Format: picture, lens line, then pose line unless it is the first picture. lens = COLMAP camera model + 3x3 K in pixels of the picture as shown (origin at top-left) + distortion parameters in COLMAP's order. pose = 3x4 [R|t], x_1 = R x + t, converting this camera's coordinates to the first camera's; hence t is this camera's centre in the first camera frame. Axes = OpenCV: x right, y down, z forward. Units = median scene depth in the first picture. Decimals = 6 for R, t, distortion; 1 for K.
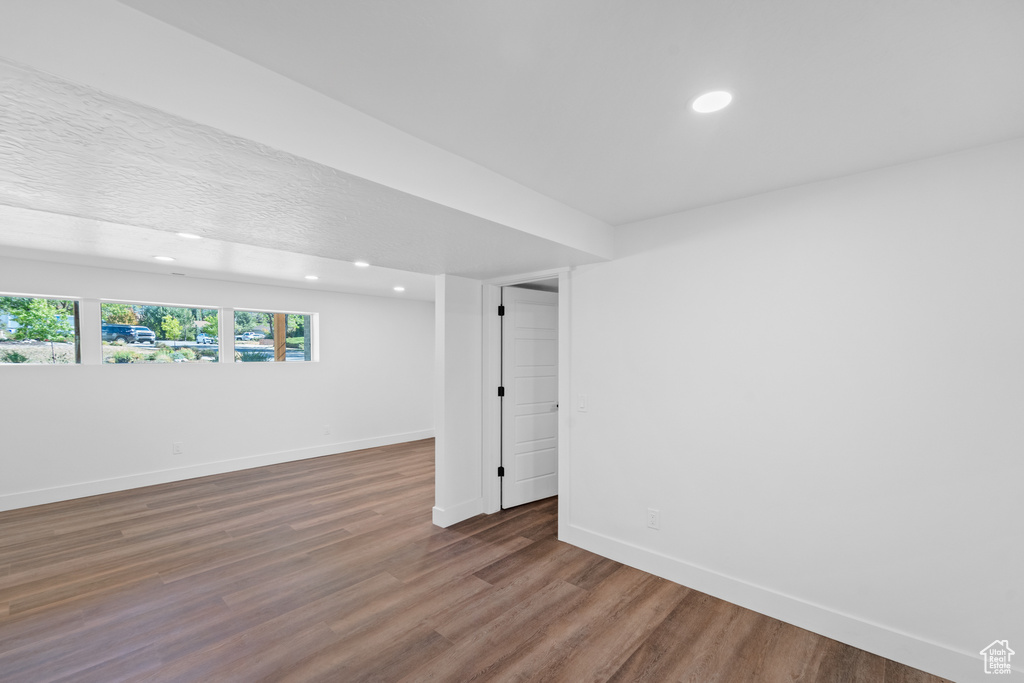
lens RADIAL K [[430.8, 0, 531.2], [0, 430.8, 367.8], [0, 0, 1]] dist [-0.000095, -0.000630]
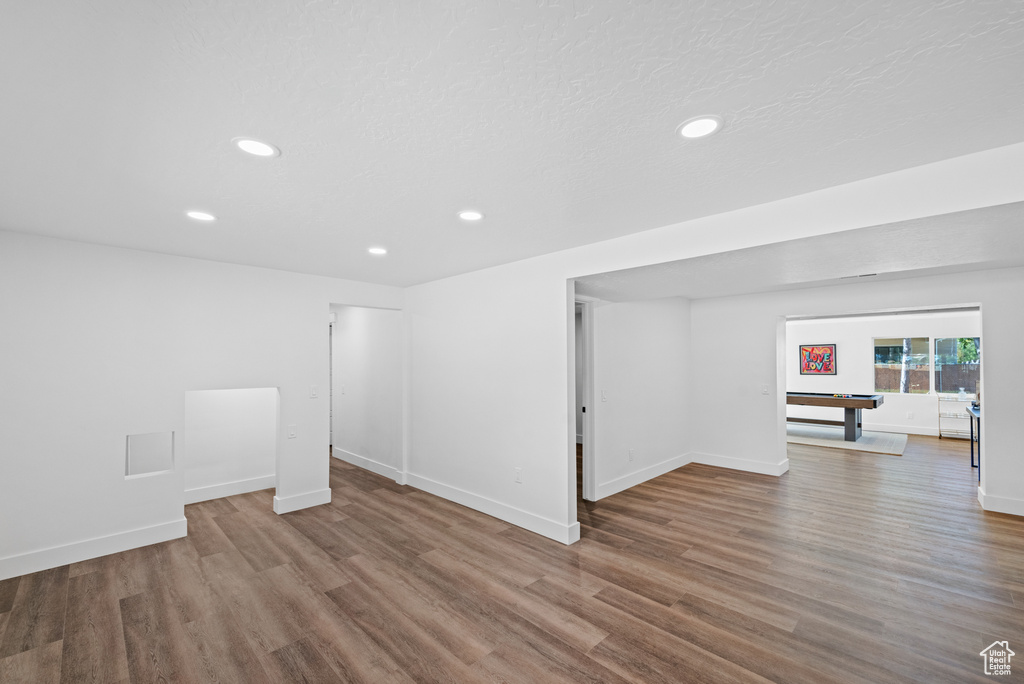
lens RADIAL K [[430.8, 0, 513.1], [0, 430.8, 349.5], [0, 0, 1]] dist [-0.000095, -0.000630]
pose [[0.067892, 0.023934, 0.997406, -0.248610], [0.036375, 0.998988, -0.026448, -0.006819], [-0.997029, 0.038076, 0.066953, 0.223887]]
